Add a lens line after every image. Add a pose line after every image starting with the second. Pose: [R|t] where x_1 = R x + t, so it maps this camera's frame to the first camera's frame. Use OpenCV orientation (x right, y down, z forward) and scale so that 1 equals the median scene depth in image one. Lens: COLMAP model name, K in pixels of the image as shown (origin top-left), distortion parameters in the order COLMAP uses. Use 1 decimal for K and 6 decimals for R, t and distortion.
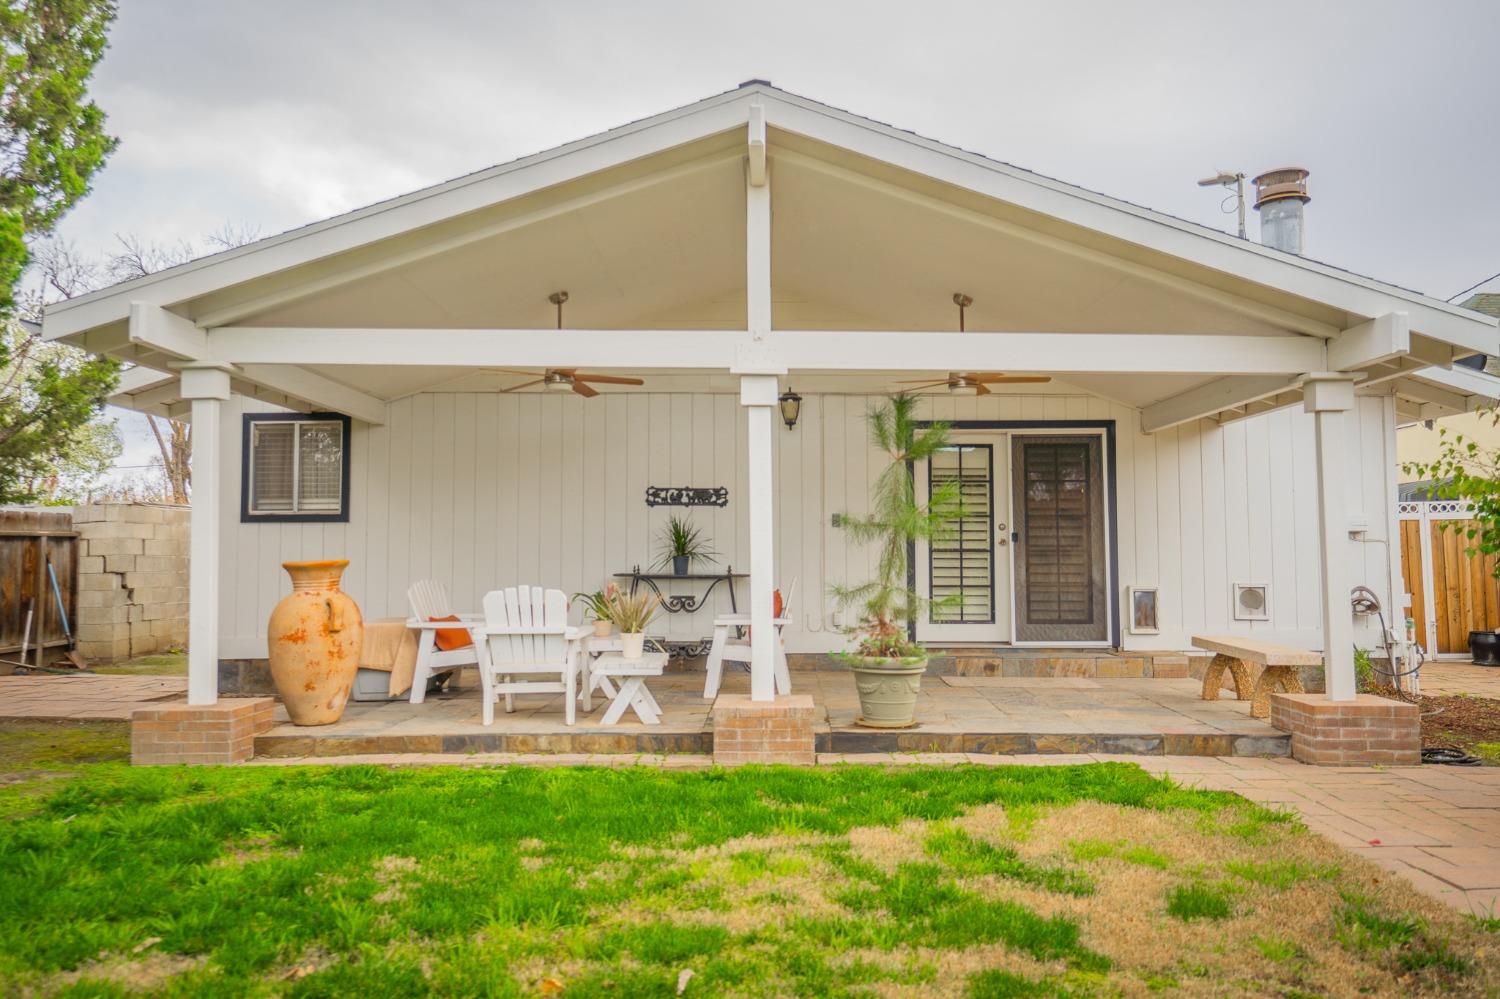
lens RADIAL K [[1131.6, 0, 723.2], [0, 1131.6, 501.7], [0, 0, 1]] dist [0.010535, 0.015117]
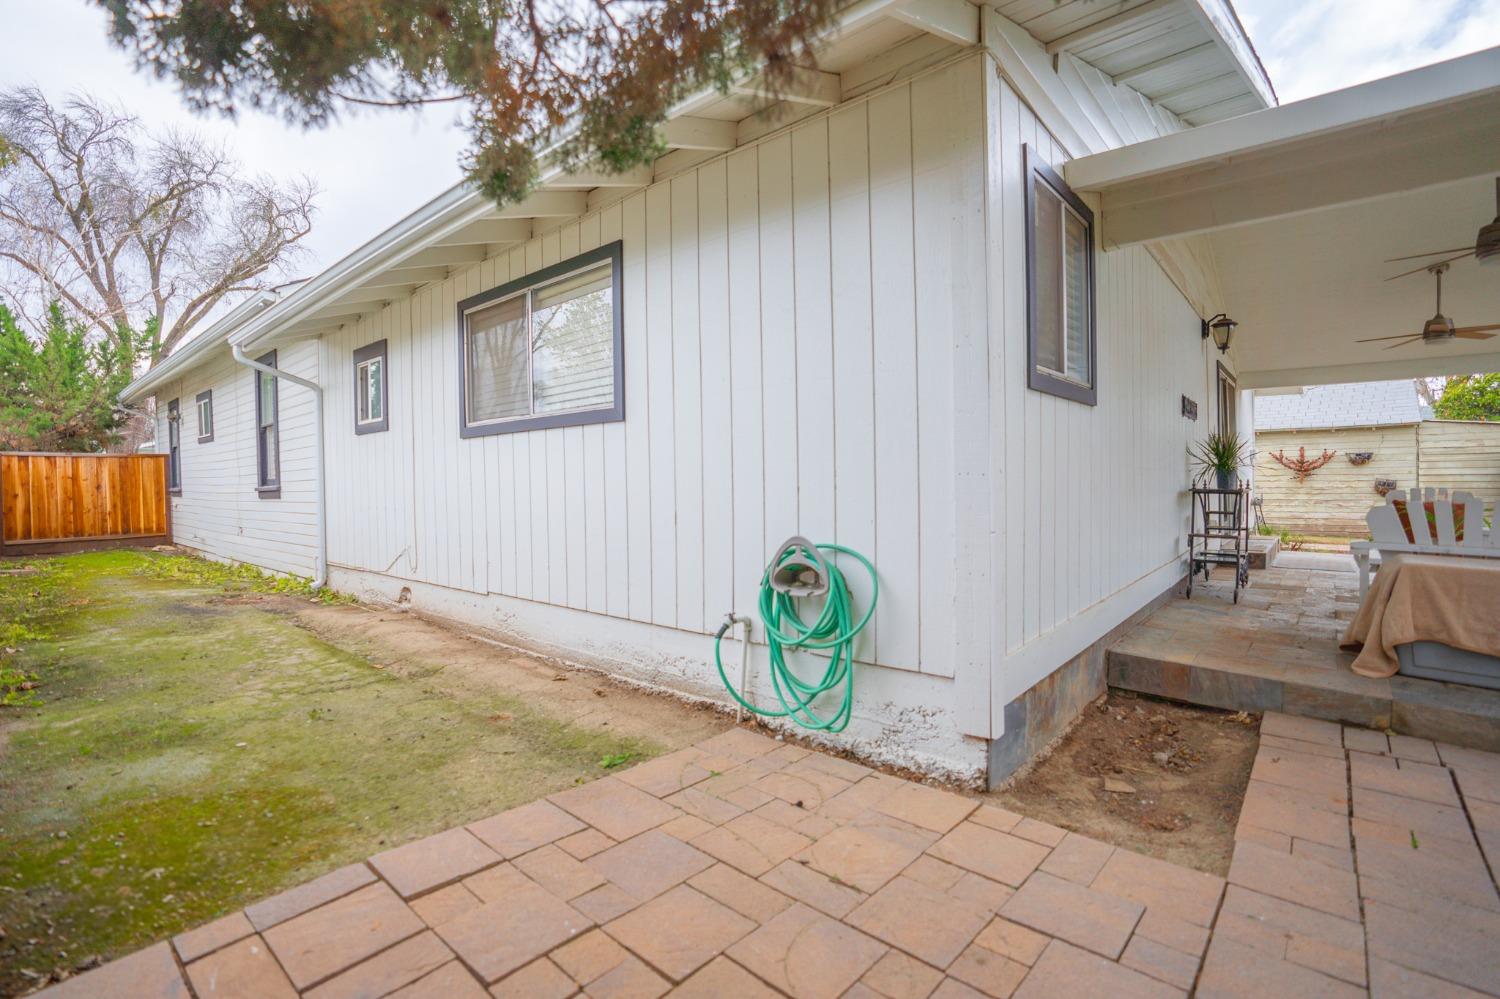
lens RADIAL K [[689.7, 0, 735.0], [0, 689.7, 492.7], [0, 0, 1]] dist [-0.053053, 0.016676]
pose [[0.635501, -0.017619, 0.771899, -0.729647], [-0.031936, 0.998284, 0.049080, 0.052271], [-0.771439, -0.055841, 0.633848, 0.943002]]
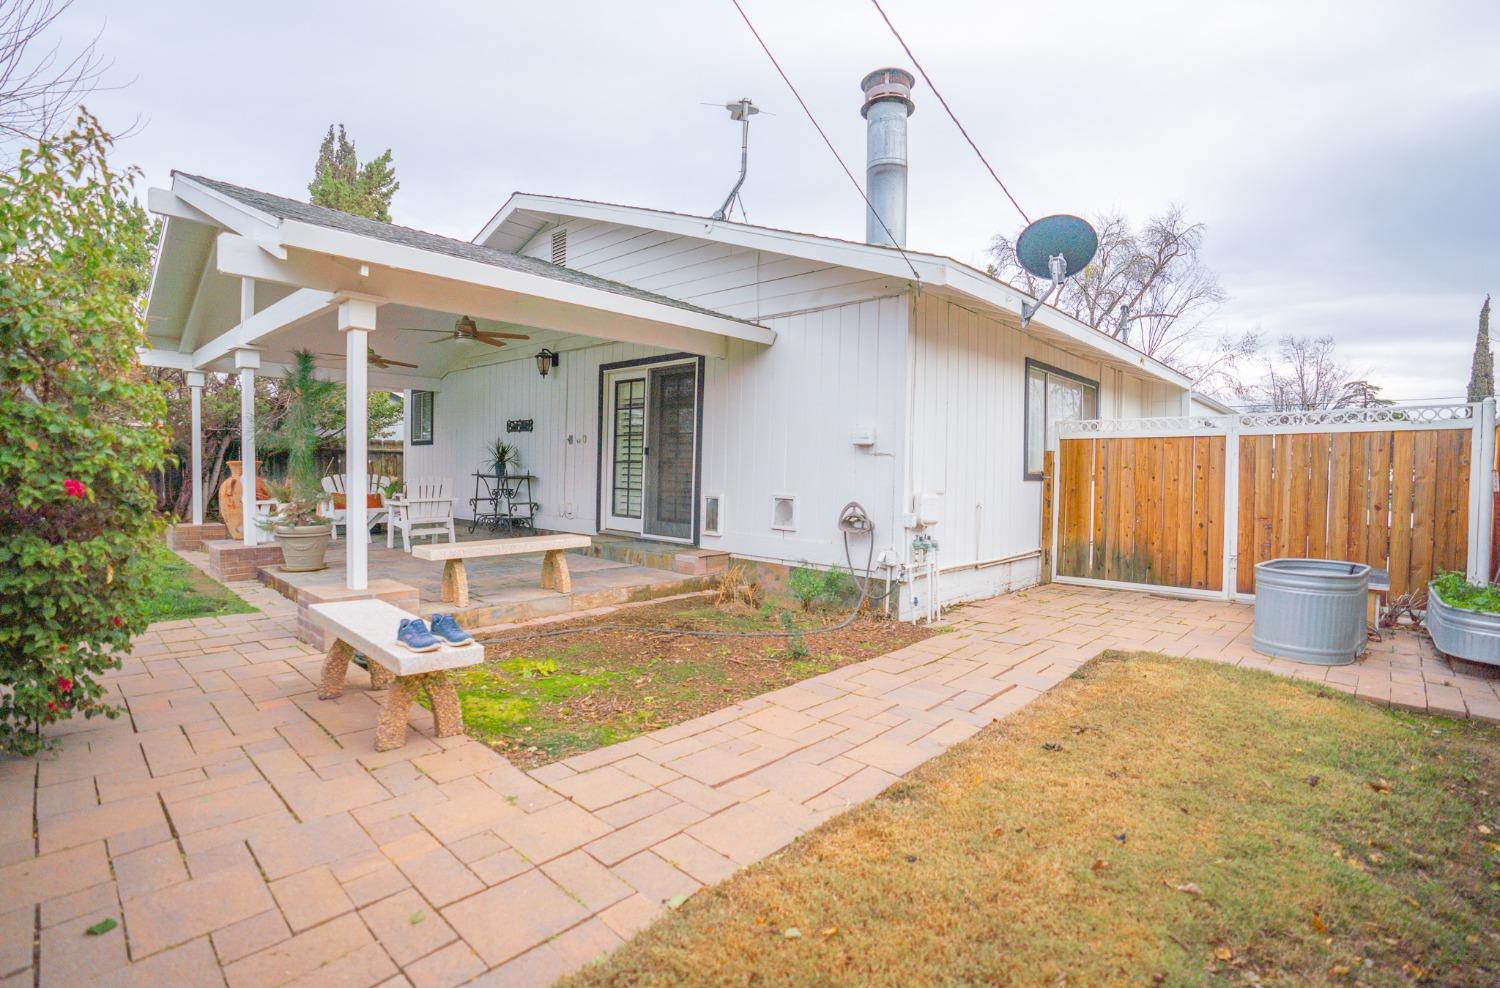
lens RADIAL K [[689.7, 0, 774.7], [0, 689.7, 494.7], [0, 0, 1]] dist [-0.053053, 0.016676]
pose [[0.770477, 0.039742, -0.636228, 0.849606], [0.011105, 0.997067, 0.075730, 0.022950], [0.637371, -0.065413, 0.767775, 0.501594]]
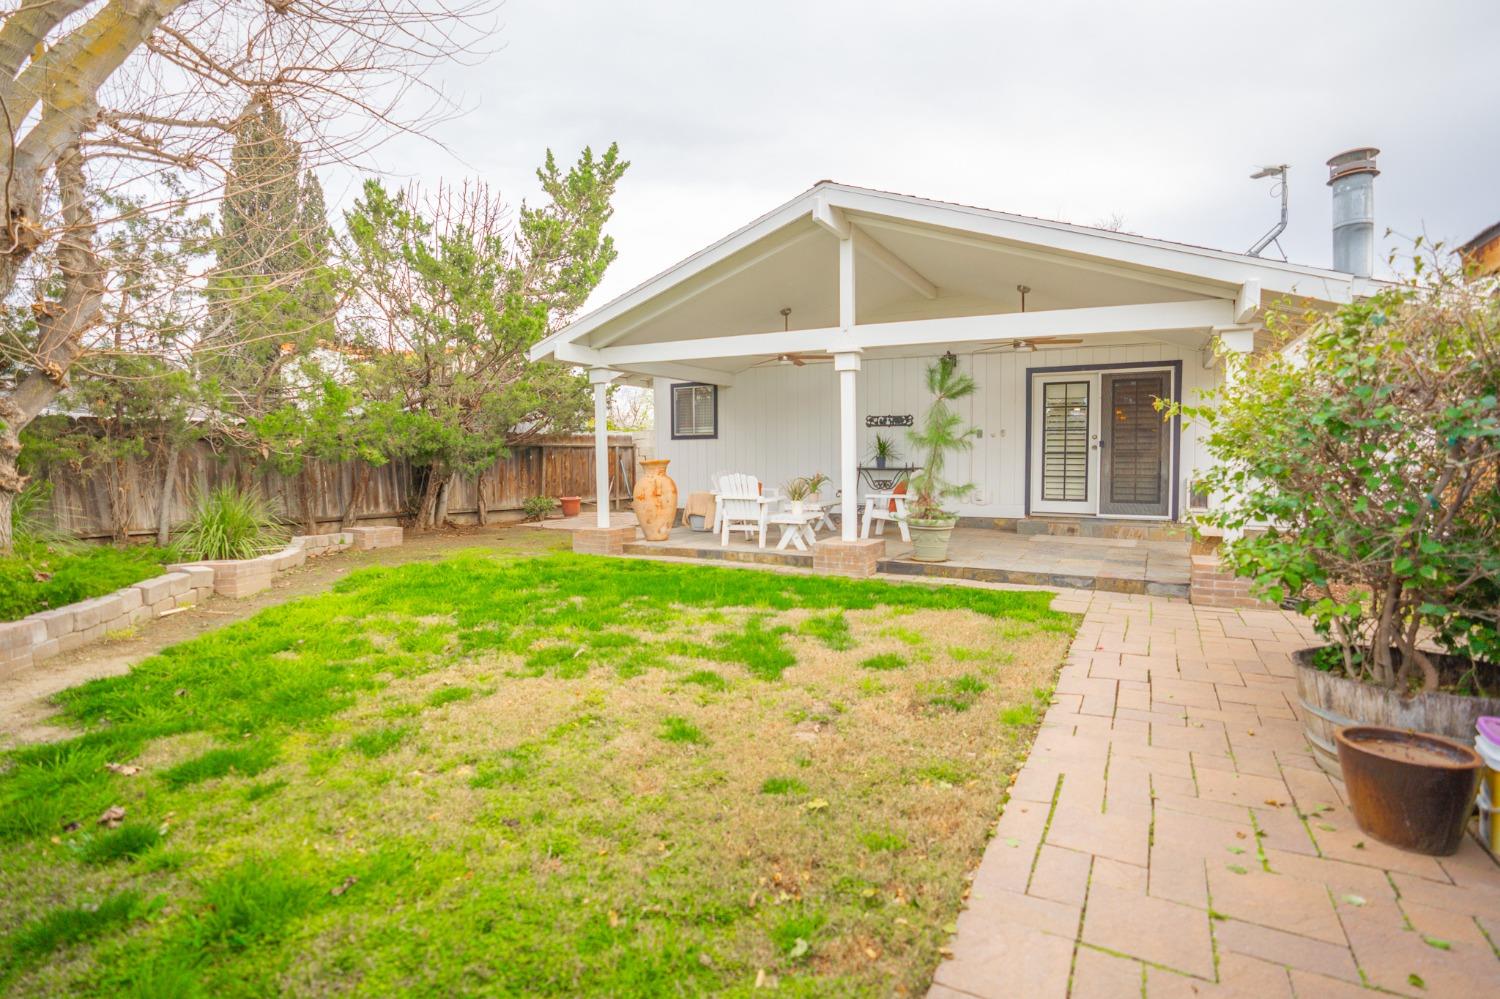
lens RADIAL K [[689.7, 0, 750.4], [0, 689.7, 489.8], [0, 0, 1]] dist [-0.053053, 0.016676]
pose [[0.883387, 0.021348, -0.468157, 0.268460], [0.026364, 0.995116, 0.095125, -0.005634], [0.467901, -0.096375, 0.878510, 0.000385]]
